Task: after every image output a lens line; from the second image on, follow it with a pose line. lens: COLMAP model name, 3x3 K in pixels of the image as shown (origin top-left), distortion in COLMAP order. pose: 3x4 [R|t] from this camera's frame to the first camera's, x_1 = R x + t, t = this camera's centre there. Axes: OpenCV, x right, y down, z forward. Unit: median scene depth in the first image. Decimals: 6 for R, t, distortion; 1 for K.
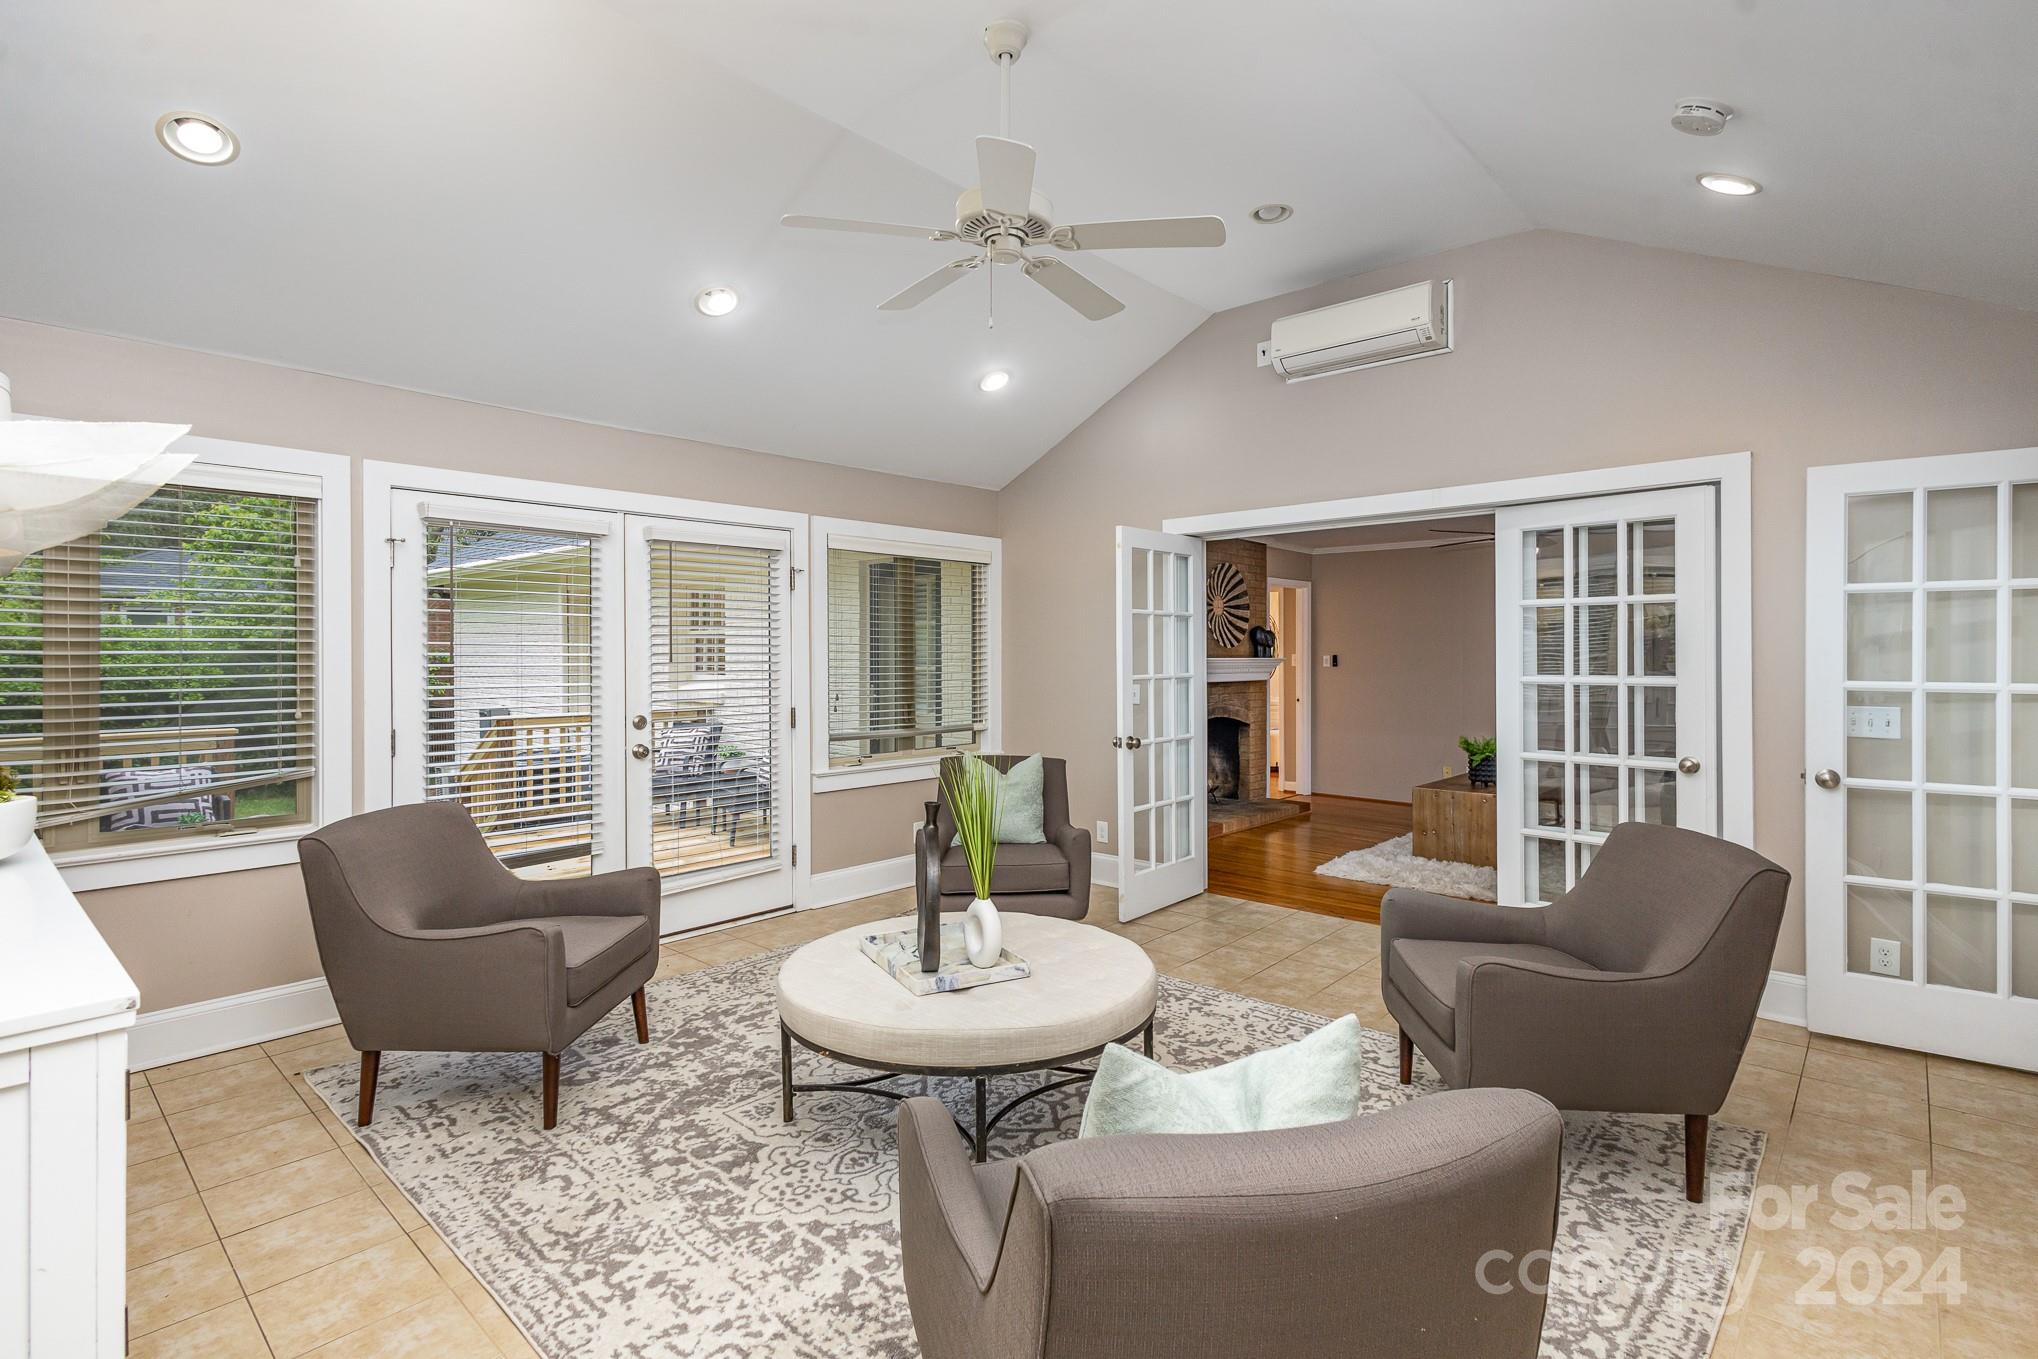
lens RADIAL K [[963.6, 0, 1028.6], [0, 963.6, 675.0], [0, 0, 1]] dist [0.016023, -0.000889]
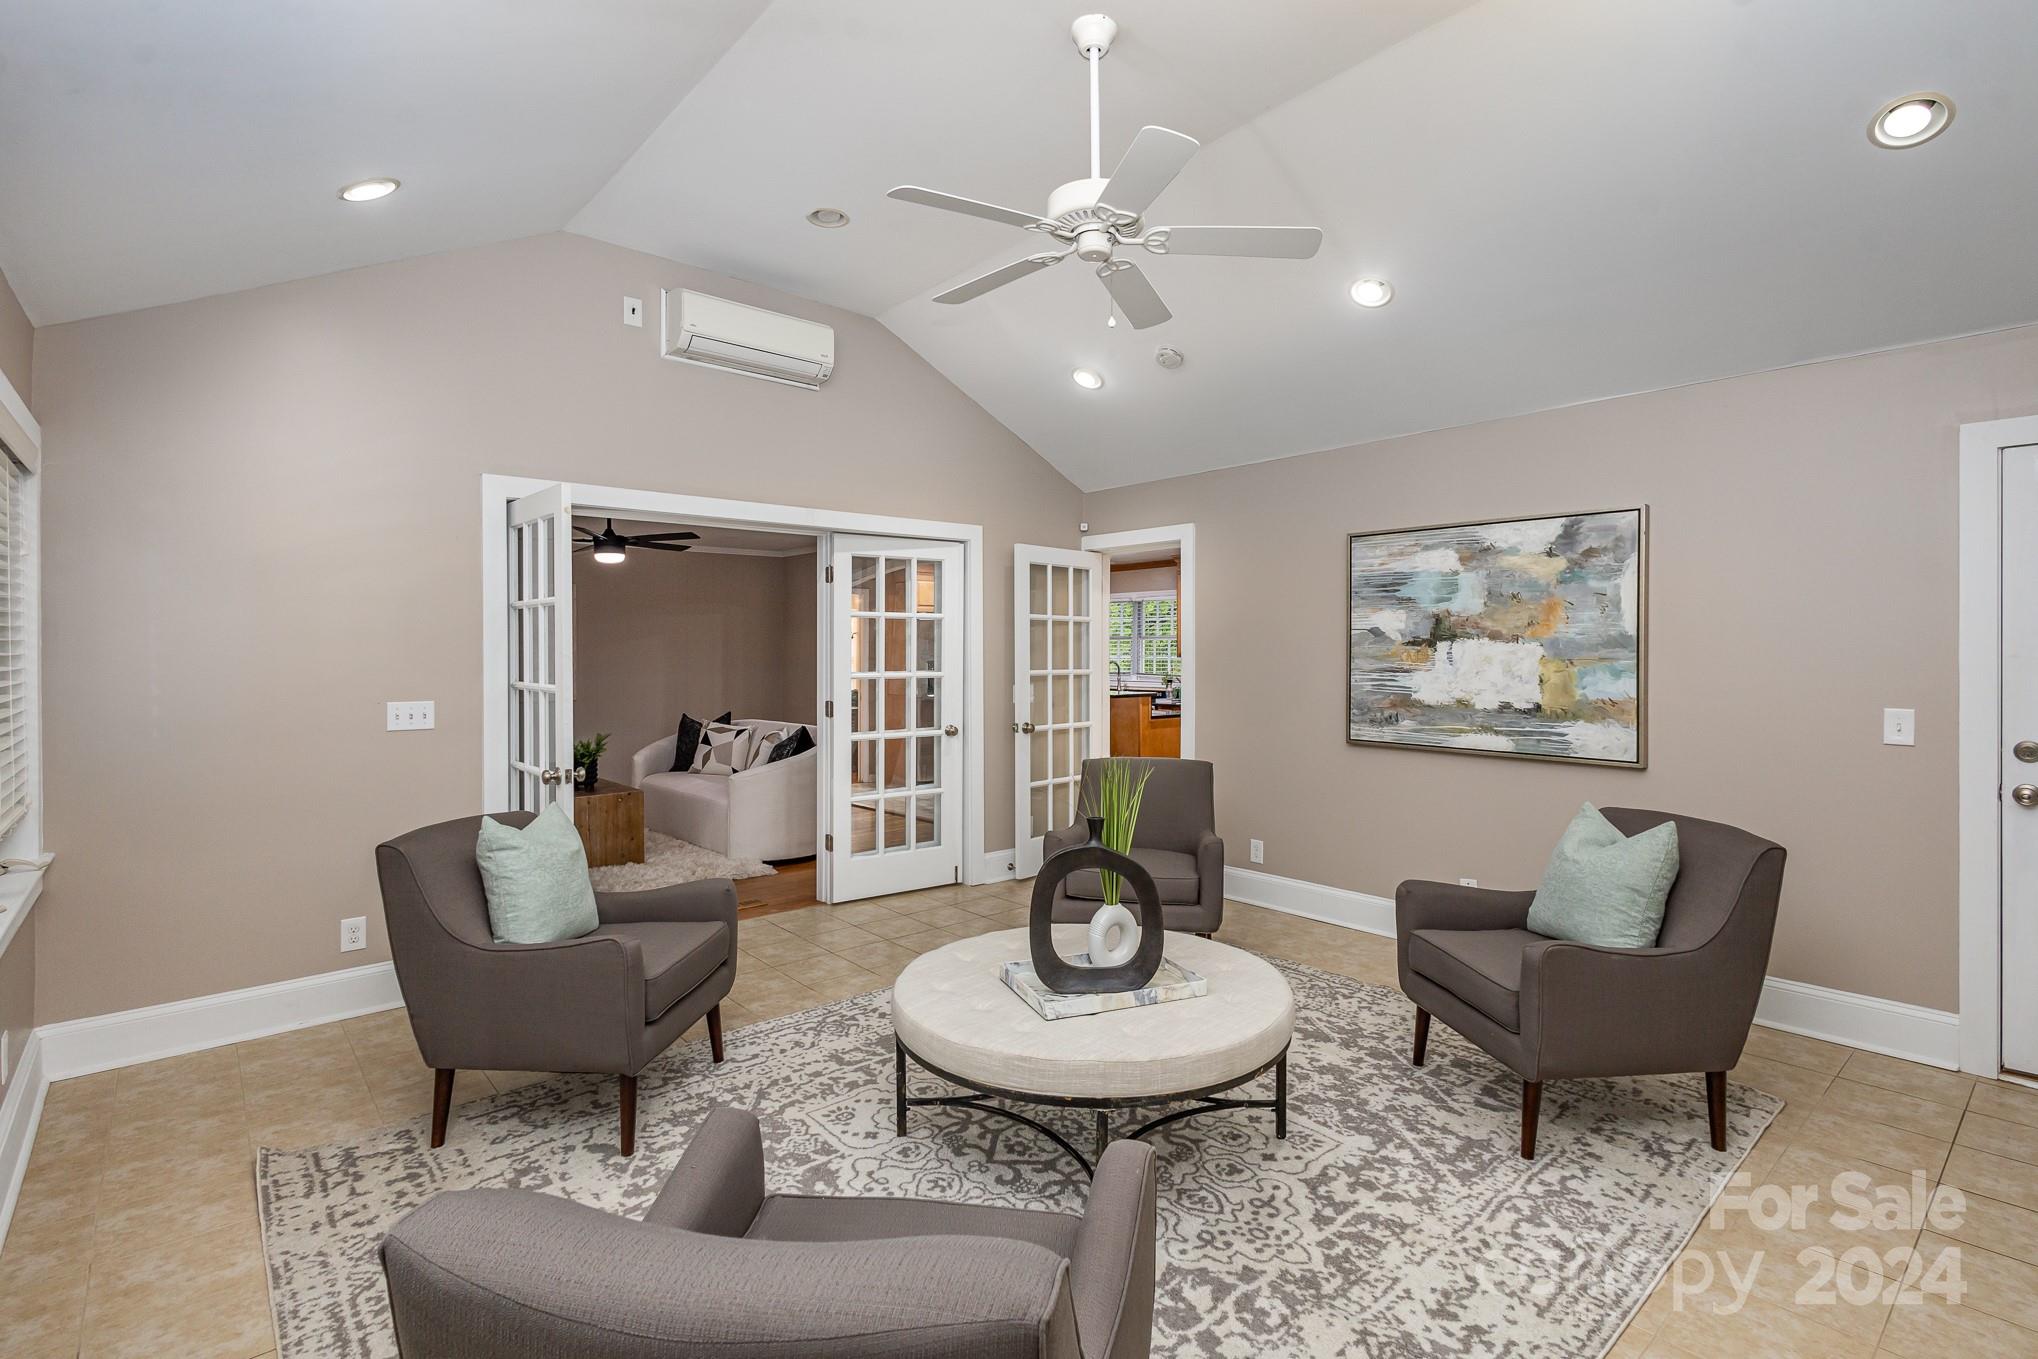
lens RADIAL K [[963.6, 0, 1026.0], [0, 963.6, 661.8], [0, 0, 1]] dist [0.016023, -0.000889]
pose [[0.119160, -0.007462, 0.992847, -0.768487], [0.023515, 0.999712, 0.004691, -0.014945], [-0.992597, 0.022788, 0.119302, 0.717214]]
